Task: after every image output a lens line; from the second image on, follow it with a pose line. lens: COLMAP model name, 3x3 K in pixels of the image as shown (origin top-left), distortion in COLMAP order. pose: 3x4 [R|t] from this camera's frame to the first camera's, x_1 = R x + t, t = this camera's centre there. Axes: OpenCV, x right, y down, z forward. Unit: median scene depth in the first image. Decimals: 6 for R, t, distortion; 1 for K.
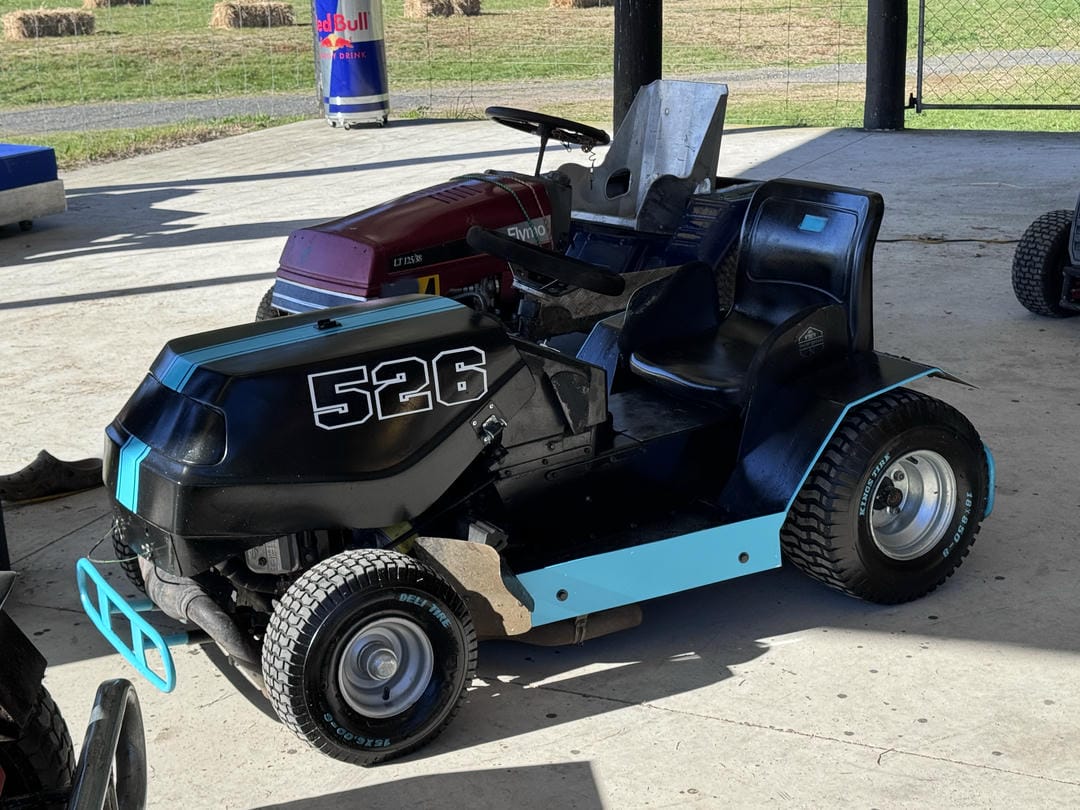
lens RADIAL K [[1731.3, 0, 540.0], [0, 1731.3, 405.0], [0, 0, 1]] dist [0.099629, 0.011313]
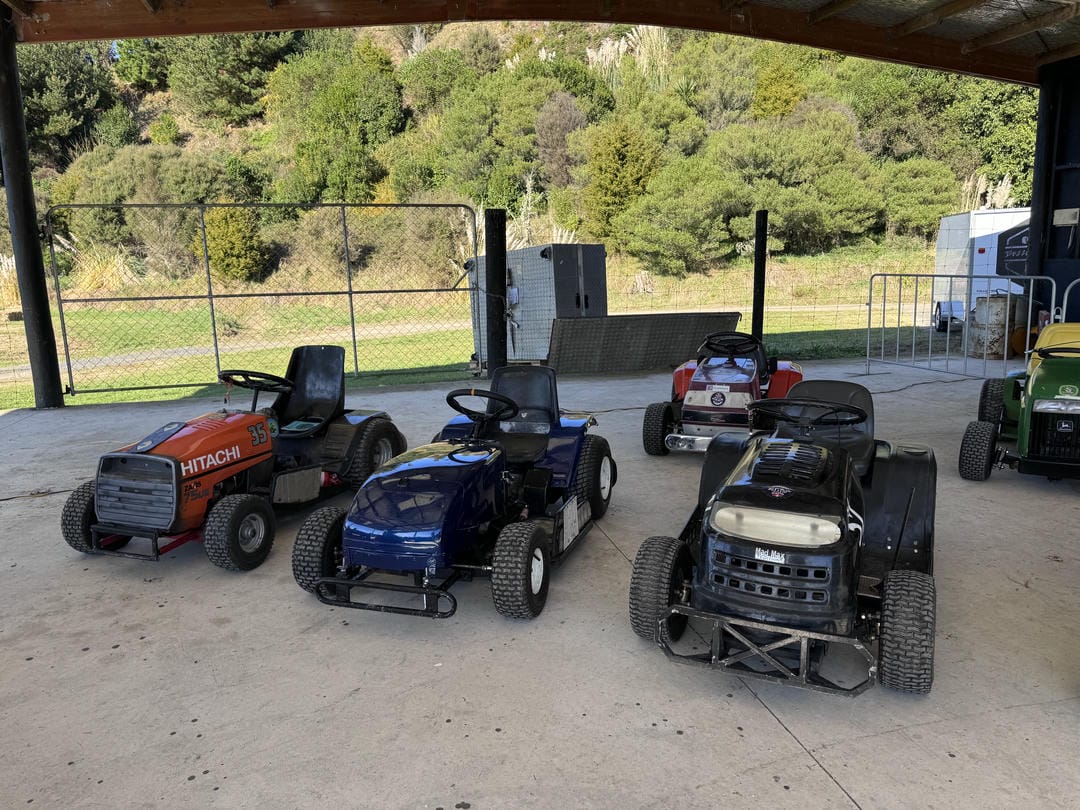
lens RADIAL K [[762.5, 0, 534.6], [0, 762.5, 401.6], [0, 0, 1]] dist [0.042597, -0.042188]
pose [[0.786075, -0.102807, 0.609522, 0.342515], [0.174131, 0.982967, -0.058774, -0.125164], [-0.593097, 0.152337, 0.790588, 0.464969]]
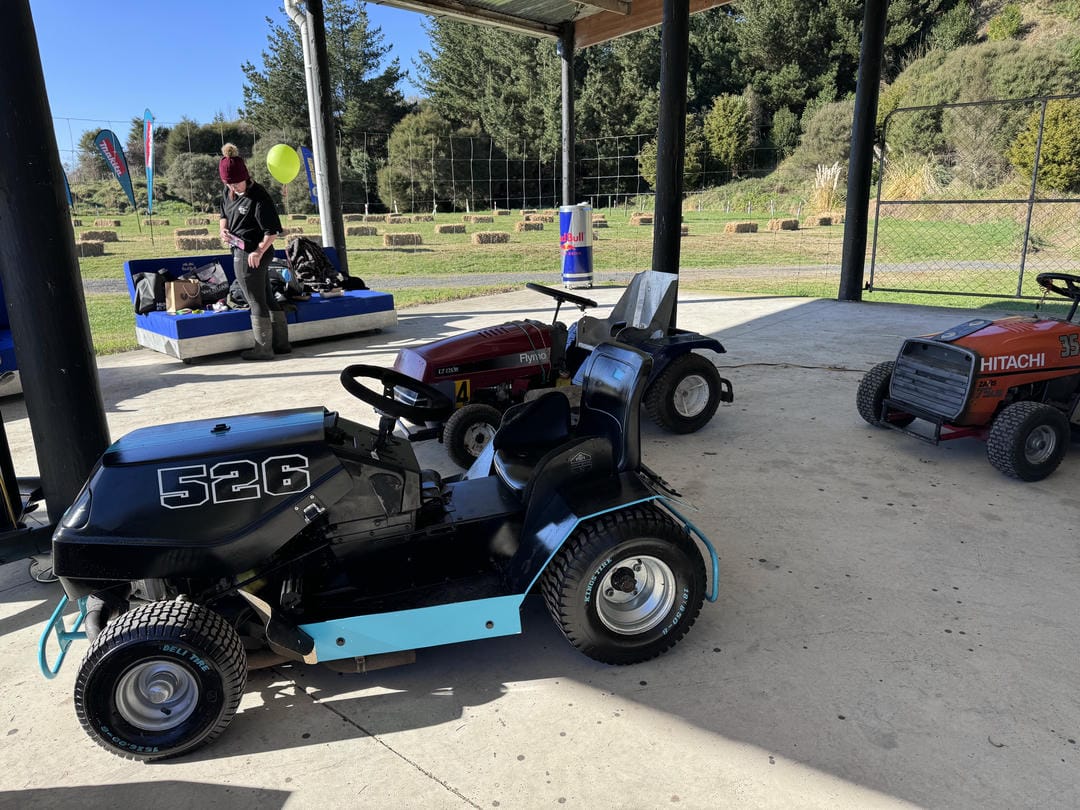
lens RADIAL K [[762.5, 0, 534.6], [0, 762.5, 401.6], [0, 0, 1]] dist [0.042597, -0.042188]
pose [[0.963310, 0.075801, -0.257465, 0.283370], [-0.077784, 0.996967, 0.002490, -0.086805], [0.256873, 0.017628, 0.966284, 0.418533]]
